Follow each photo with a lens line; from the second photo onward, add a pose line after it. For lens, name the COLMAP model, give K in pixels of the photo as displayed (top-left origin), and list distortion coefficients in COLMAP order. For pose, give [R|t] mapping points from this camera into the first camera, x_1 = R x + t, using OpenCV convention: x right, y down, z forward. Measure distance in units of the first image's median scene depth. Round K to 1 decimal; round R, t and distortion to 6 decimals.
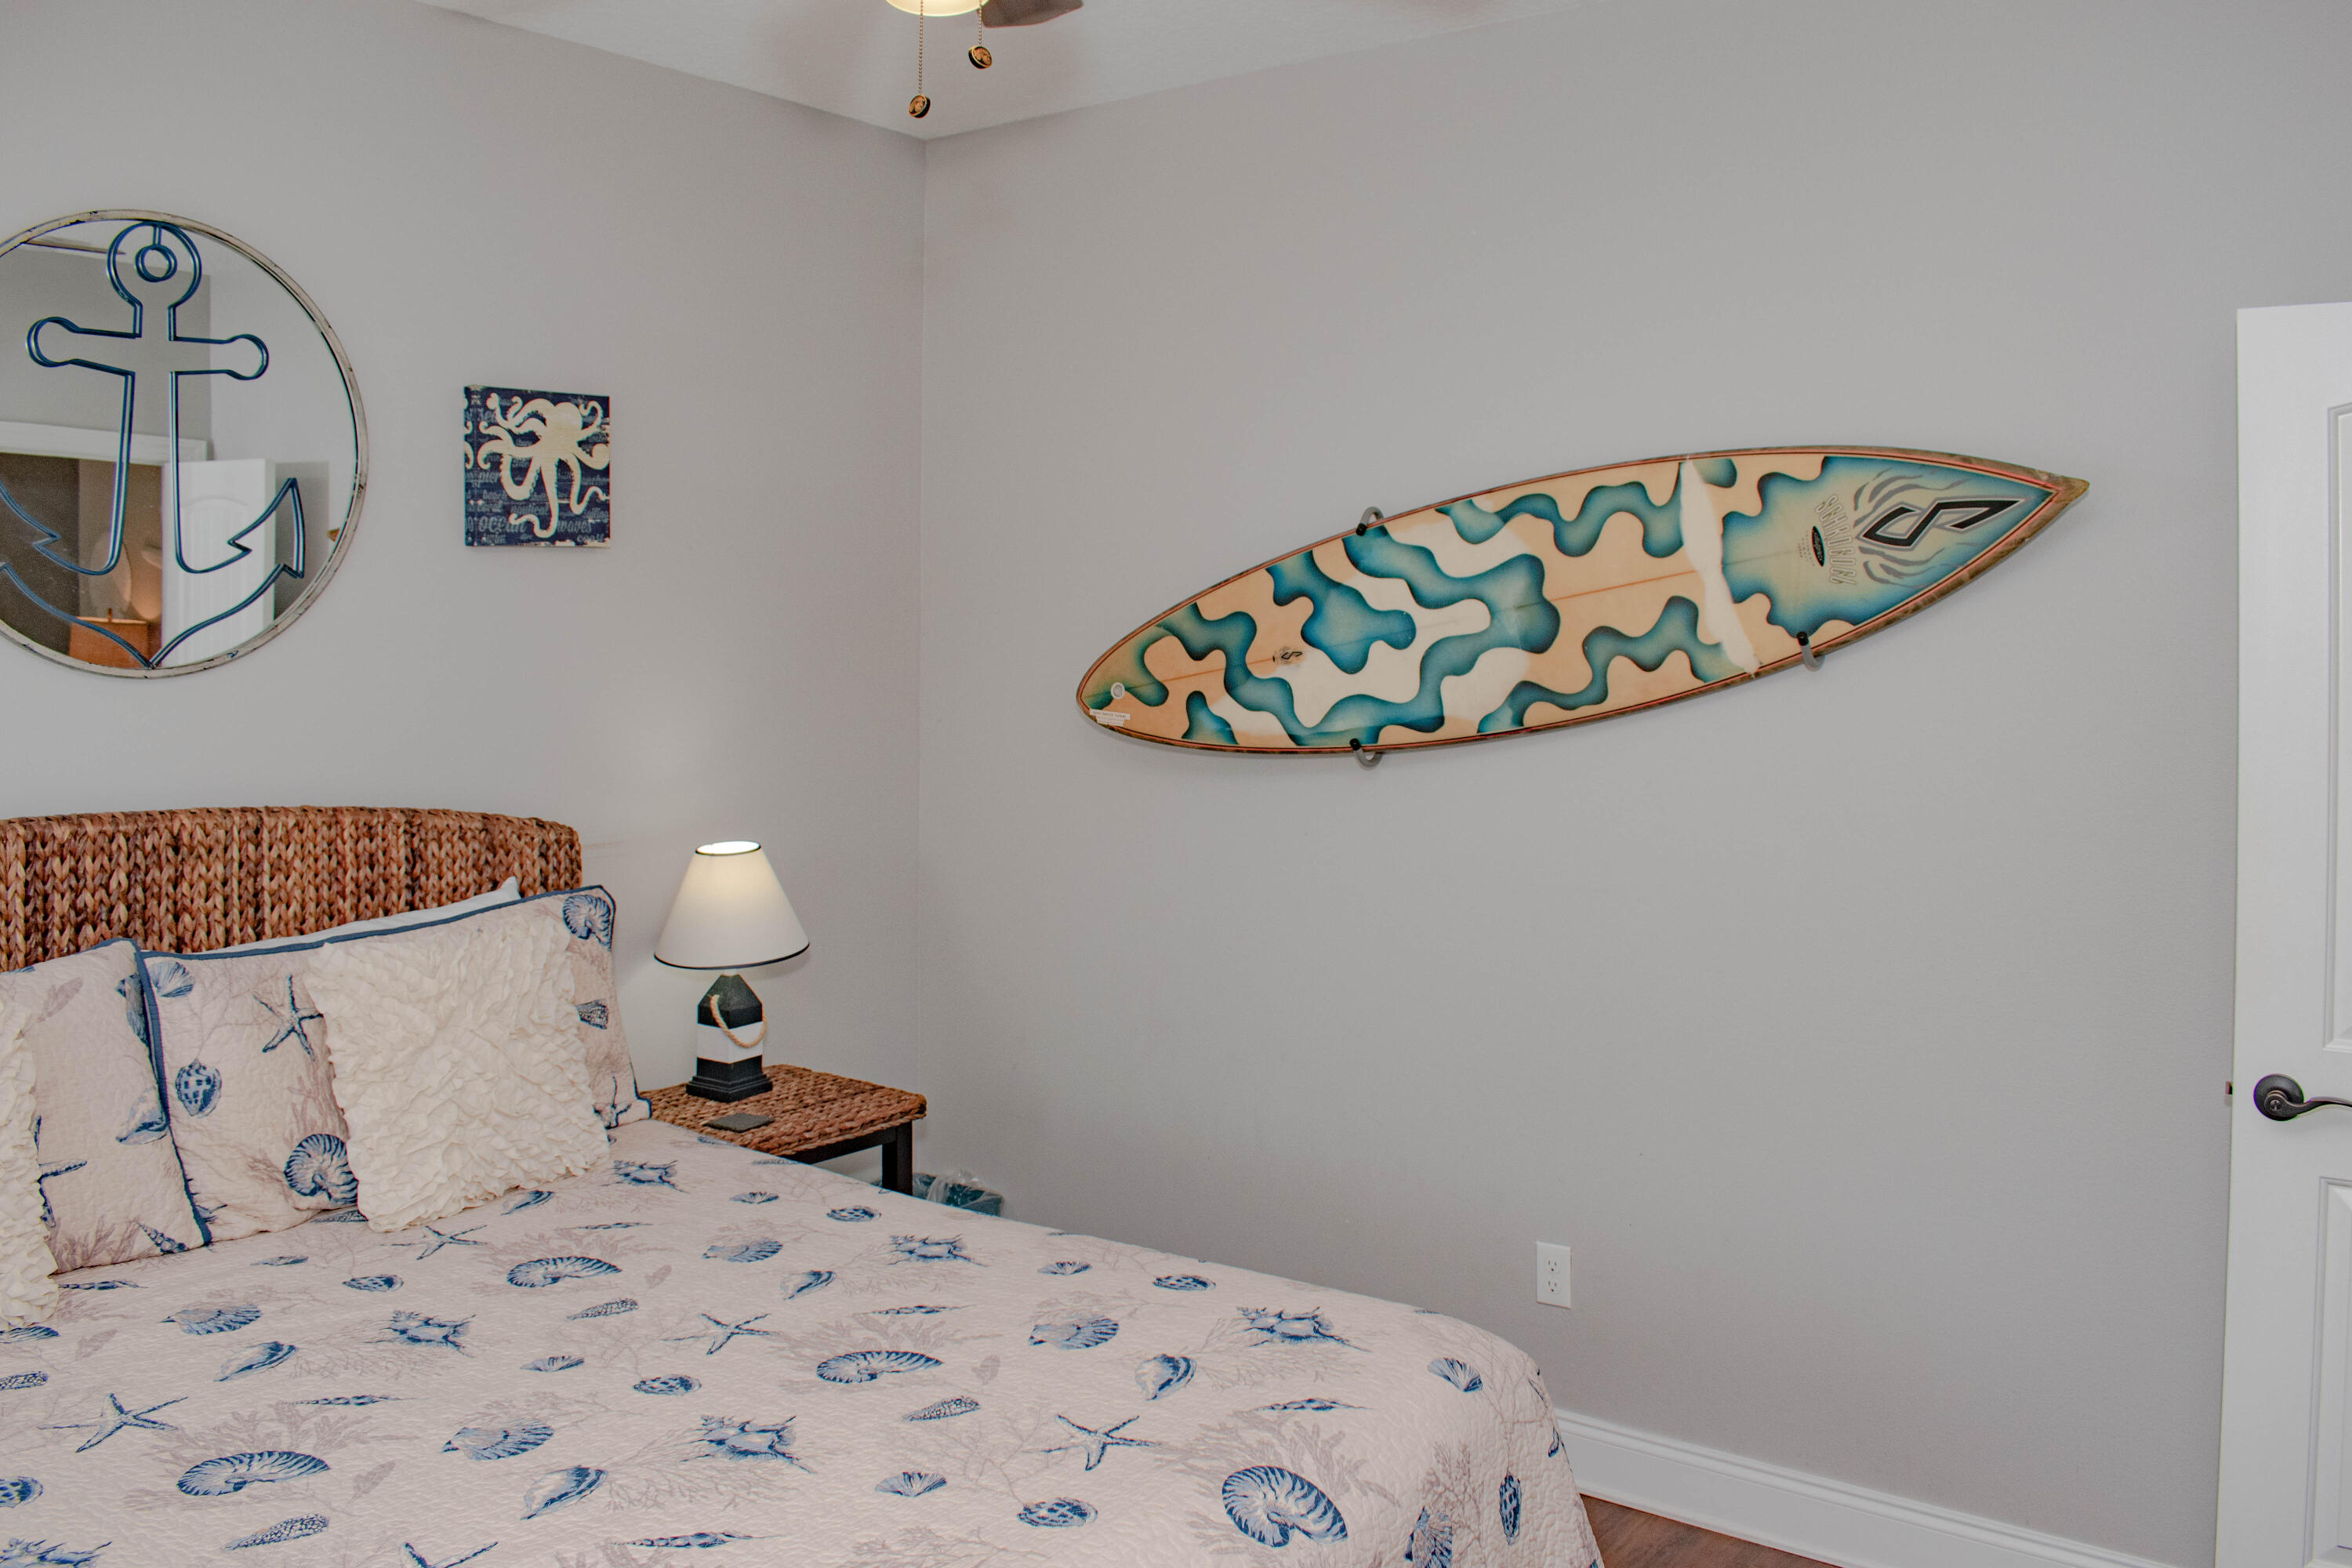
lens RADIAL K [[1899.5, 0, 1168.3], [0, 1899.5, 646.9], [0, 0, 1]] dist [-0.090437, 0.004063]
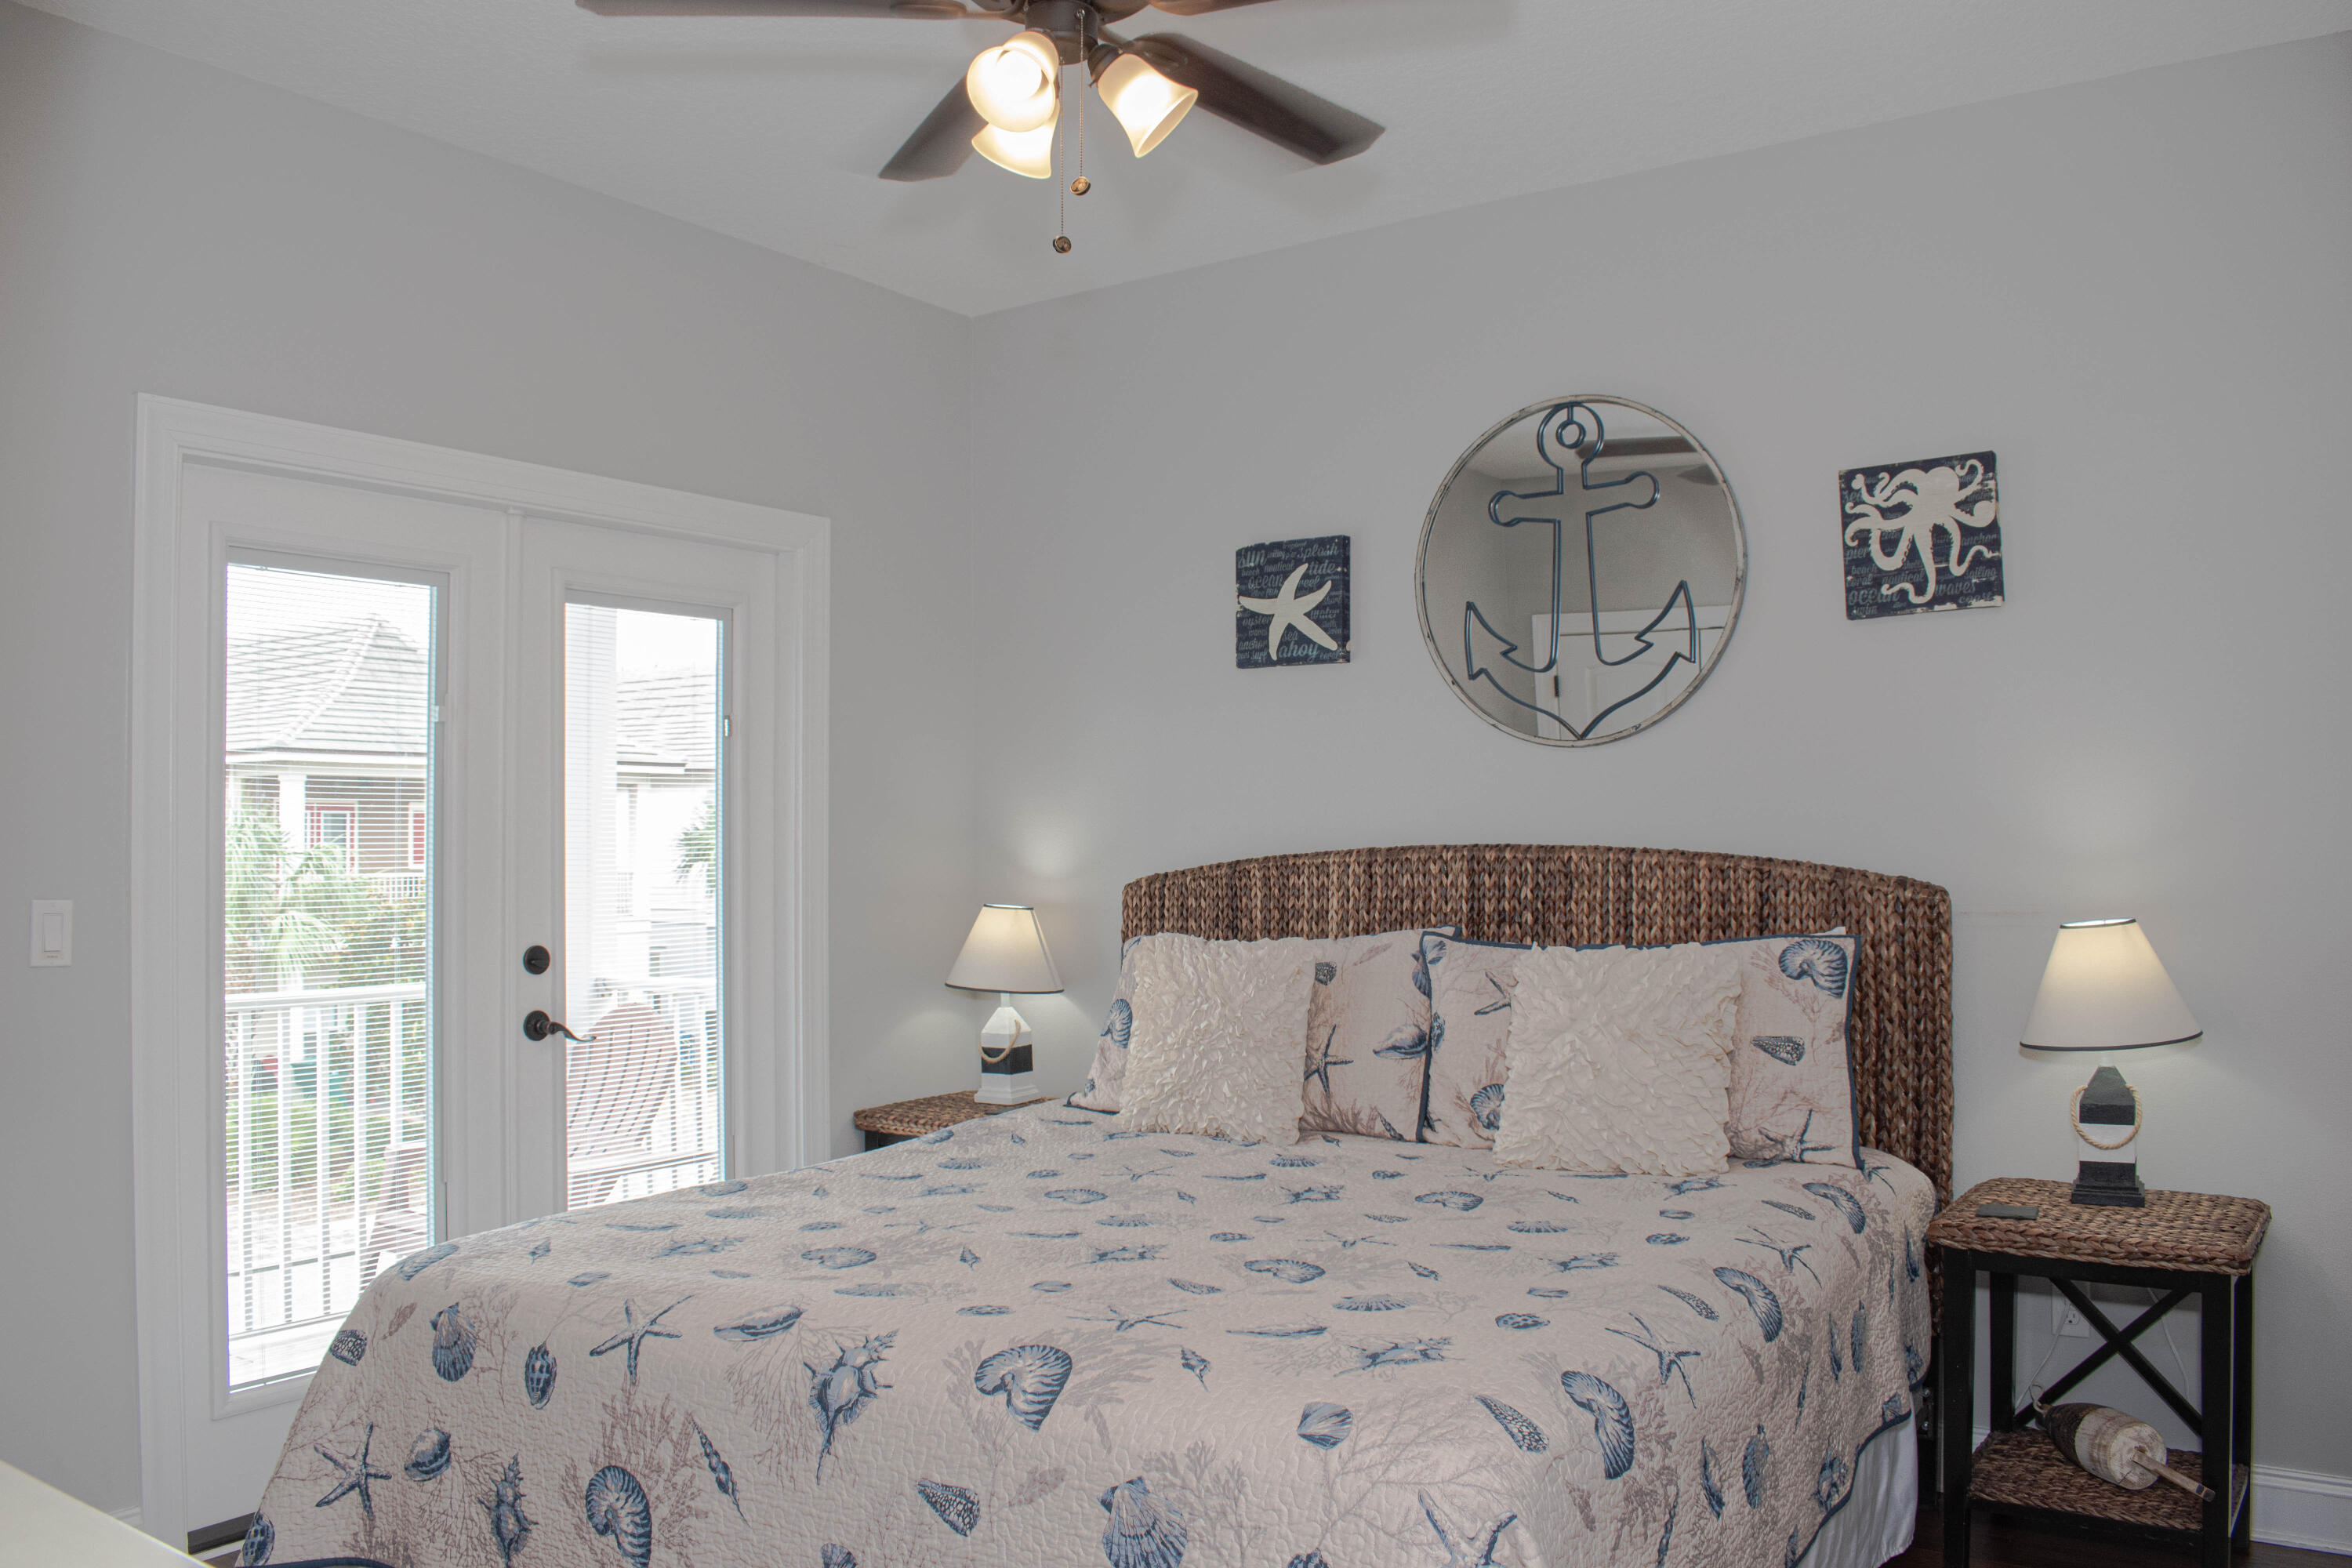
lens RADIAL K [[1785.6, 0, 1171.6], [0, 1785.6, 843.2], [0, 0, 1]] dist [-0.080753, 0.001481]
pose [[0.060423, 0.001473, -0.998172, 0.607292], [-0.002882, 0.999995, 0.001301, 0.073327], [0.998169, 0.002798, 0.060427, 0.547484]]
